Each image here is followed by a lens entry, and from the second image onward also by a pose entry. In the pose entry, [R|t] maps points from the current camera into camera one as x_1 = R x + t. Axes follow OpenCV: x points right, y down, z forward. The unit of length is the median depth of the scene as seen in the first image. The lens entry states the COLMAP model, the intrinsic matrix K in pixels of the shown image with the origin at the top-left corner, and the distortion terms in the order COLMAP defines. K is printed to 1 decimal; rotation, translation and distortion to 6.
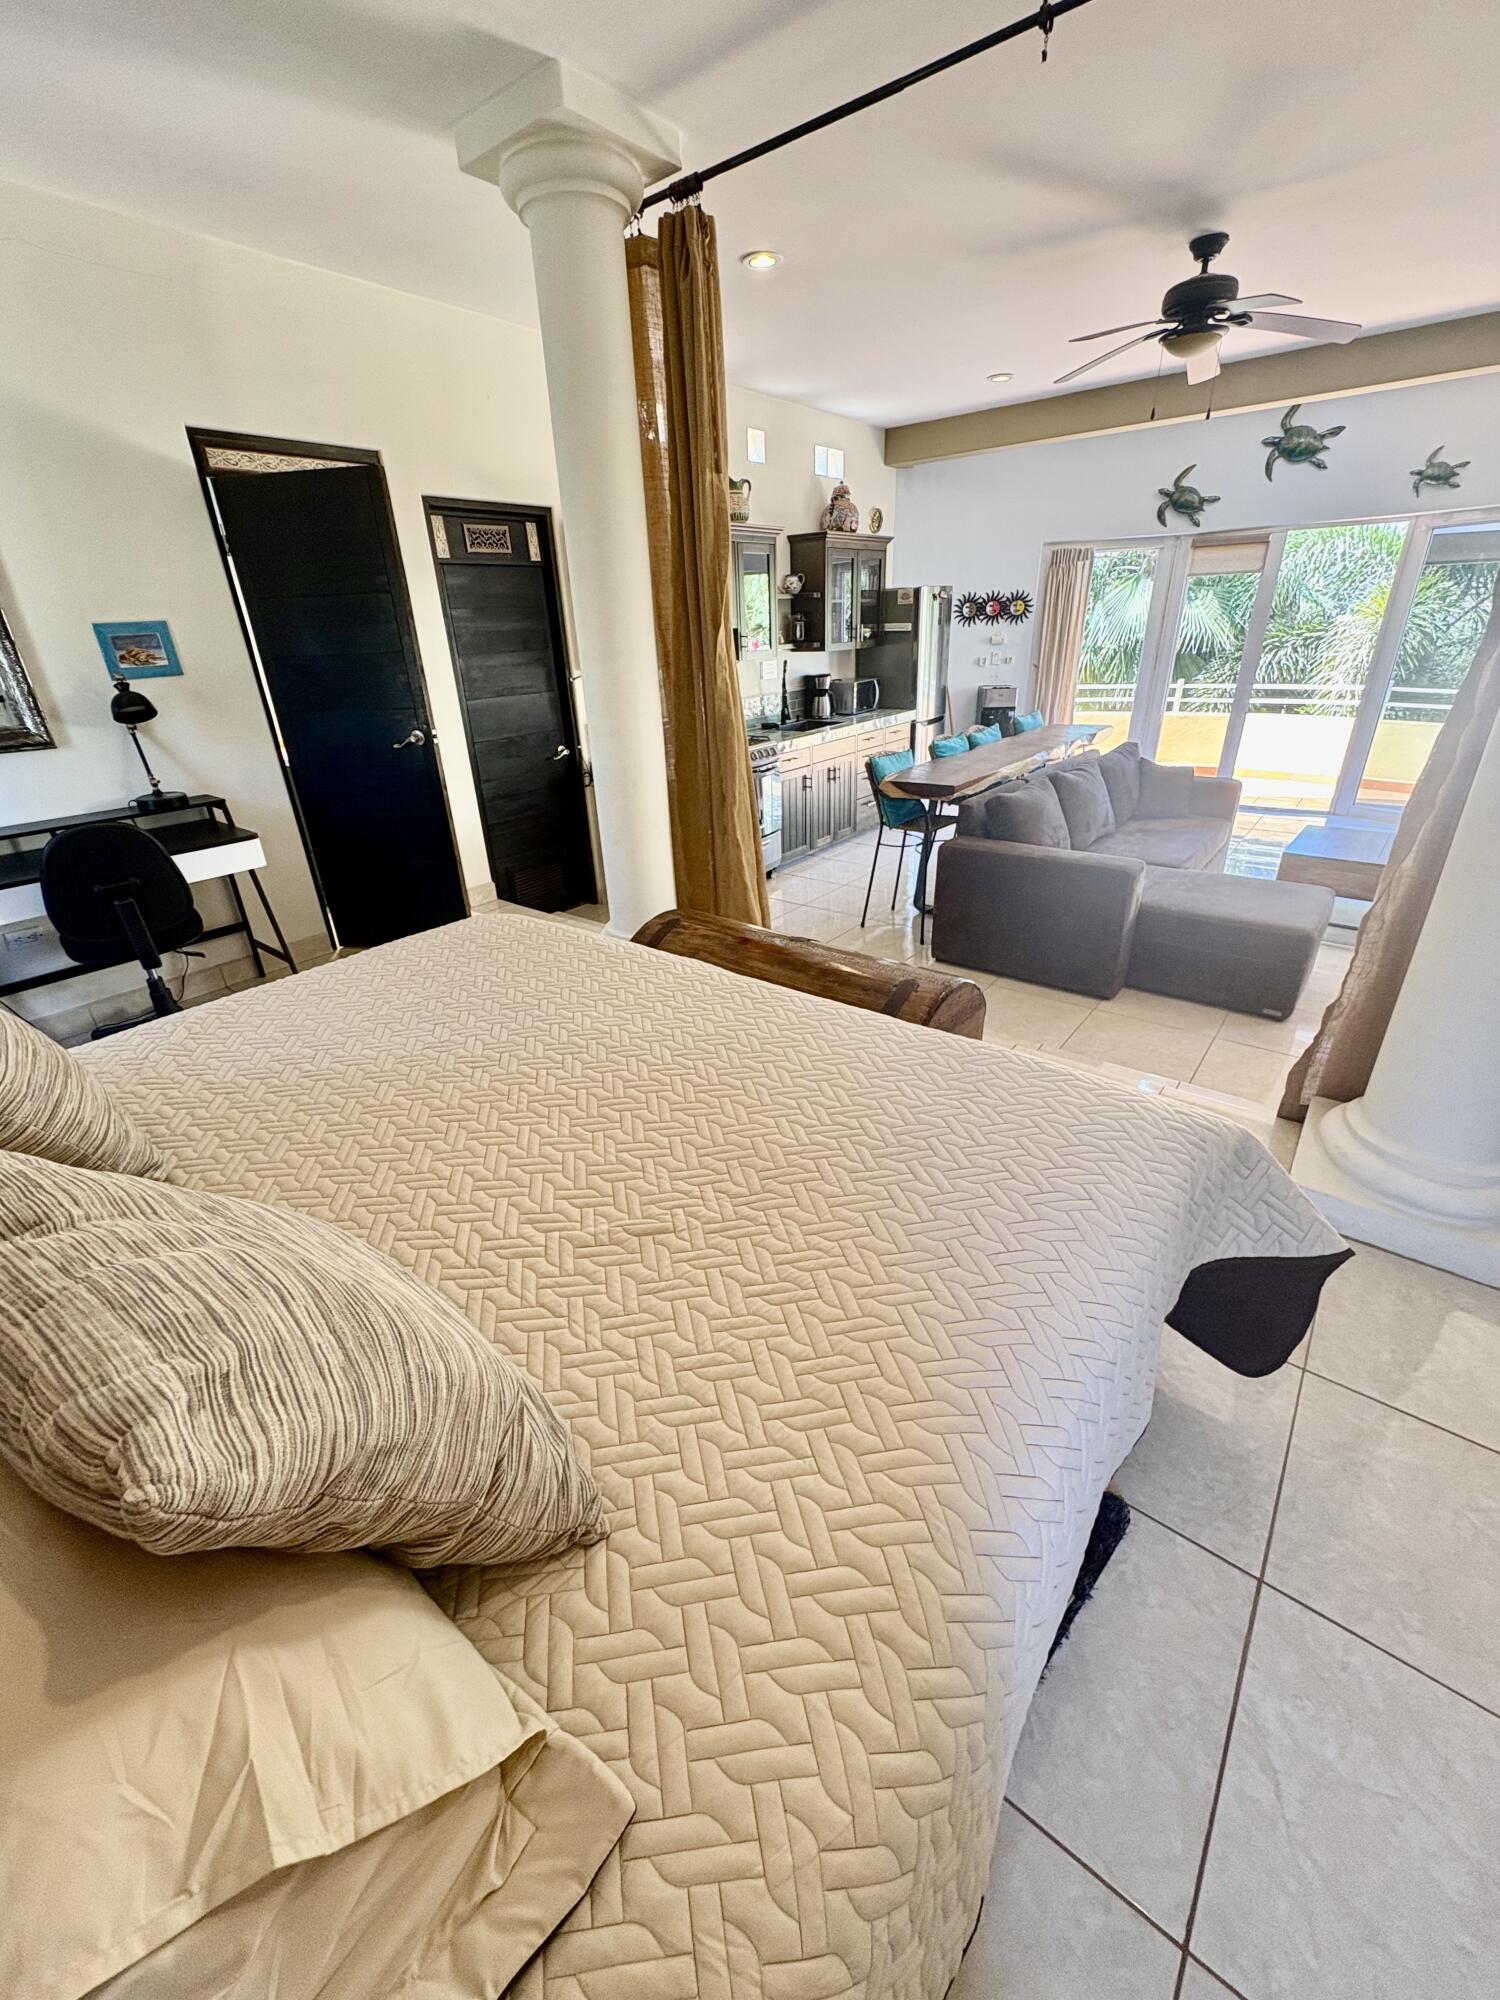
lens RADIAL K [[800.8, 0, 751.5], [0, 800.8, 999.8], [0, 0, 1]] dist [0.001928, 0.000068]
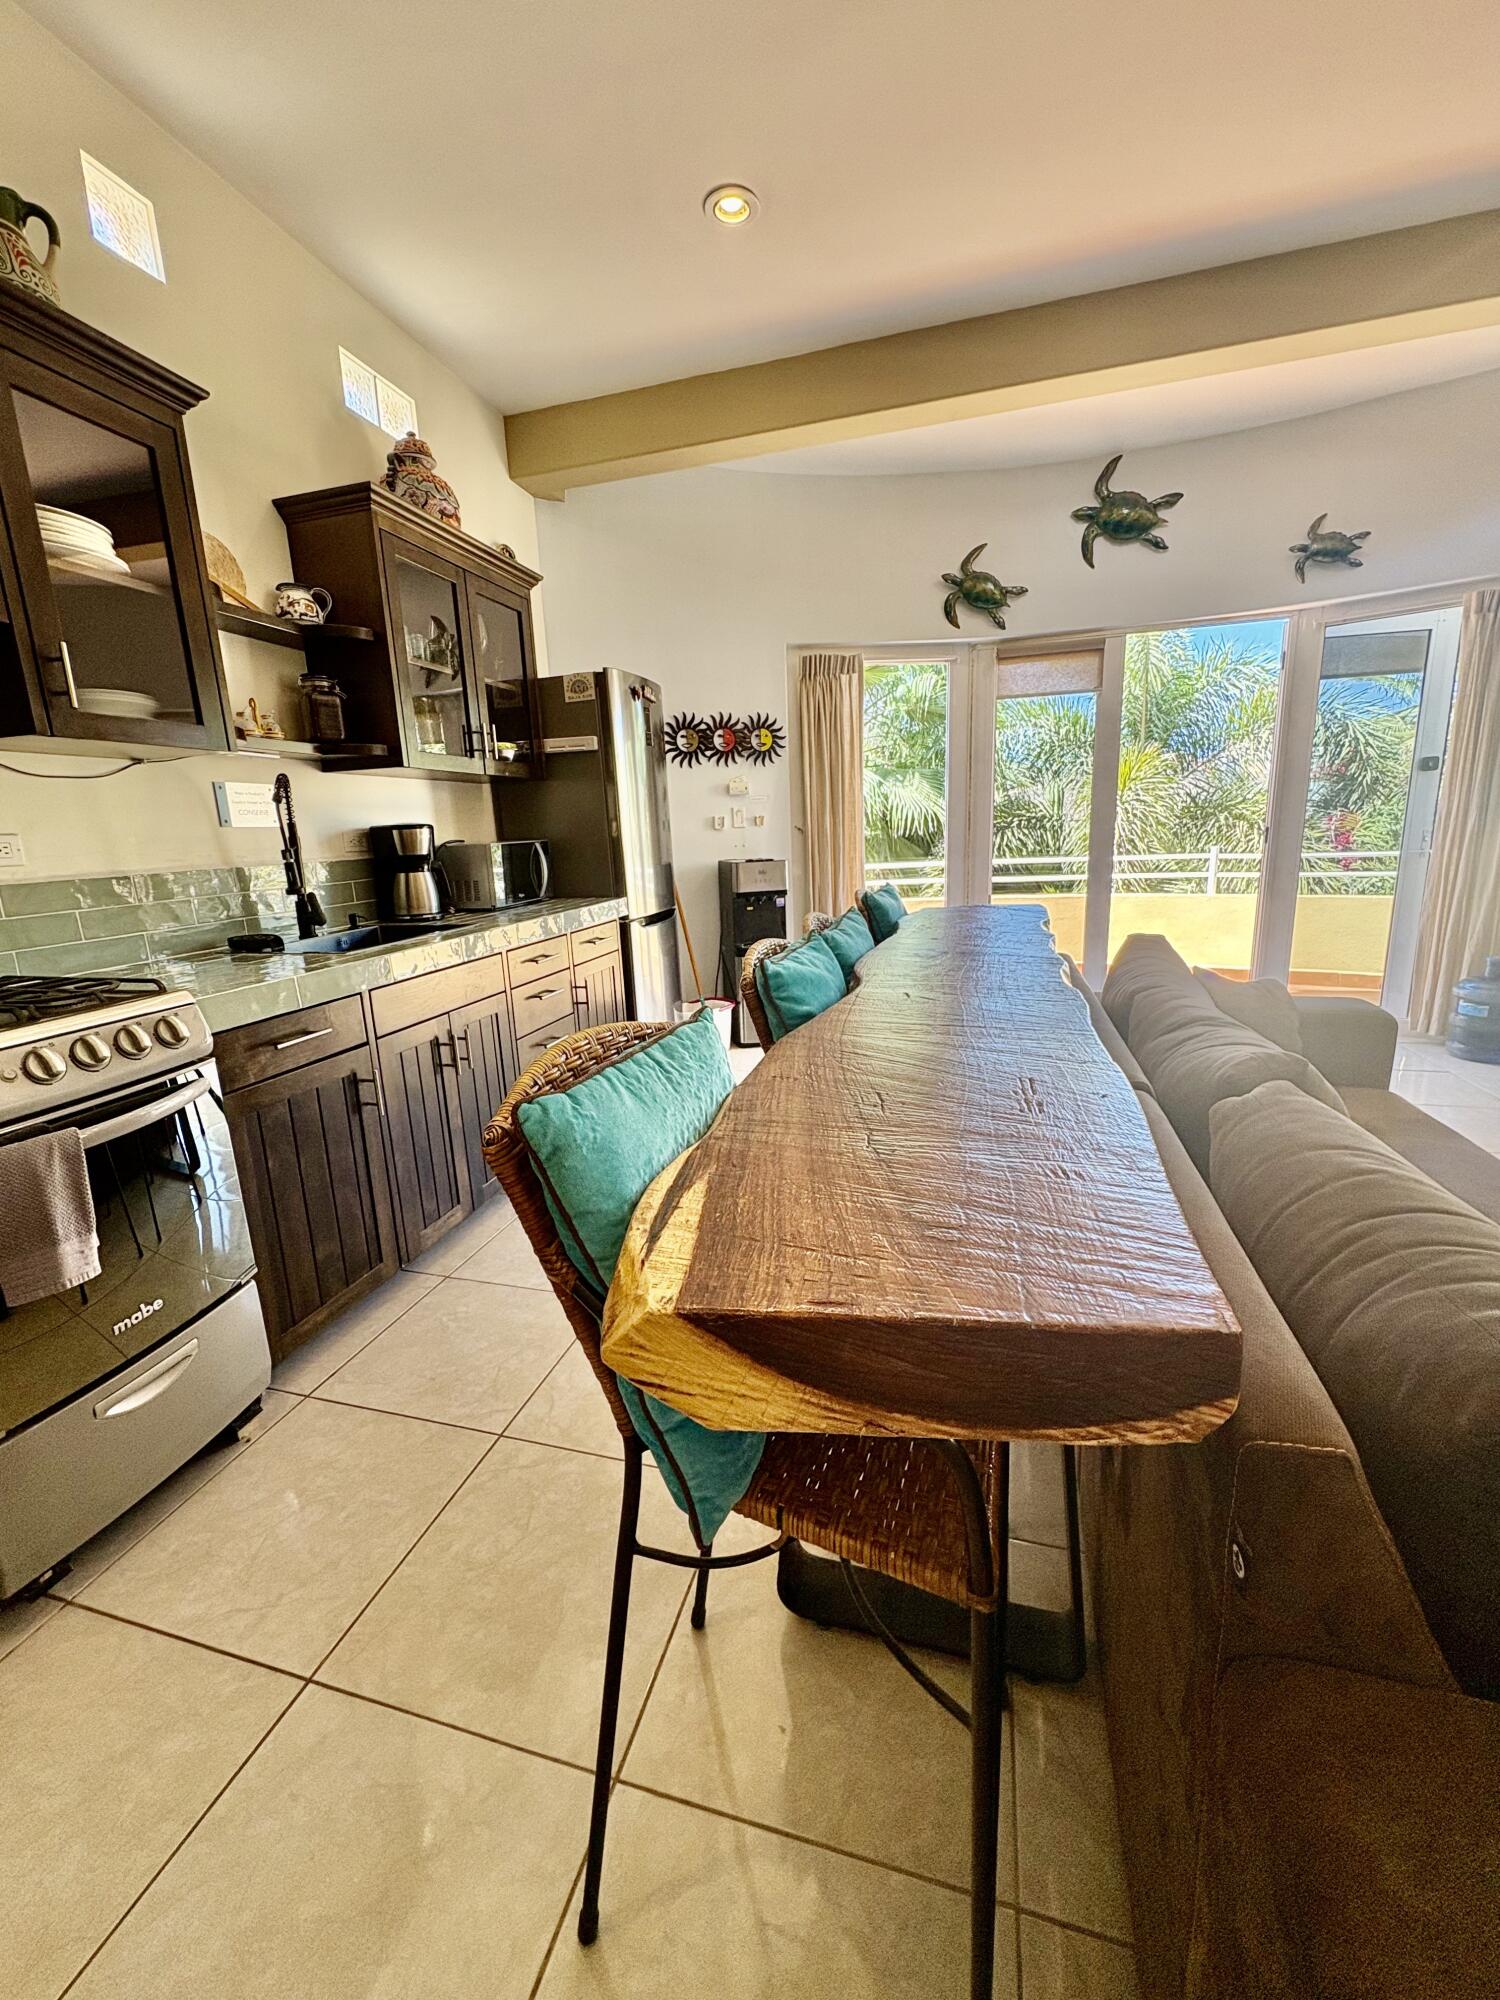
lens RADIAL K [[800.8, 0, 744.3], [0, 800.8, 1004.9], [0, 0, 1]] dist [0.001928, 0.000068]
pose [[0.928024, -0.080100, 0.363807, 0.088403], [0.166143, 0.963095, -0.211763, -0.183933], [-0.333419, 0.256965, 0.907084, 0.554080]]
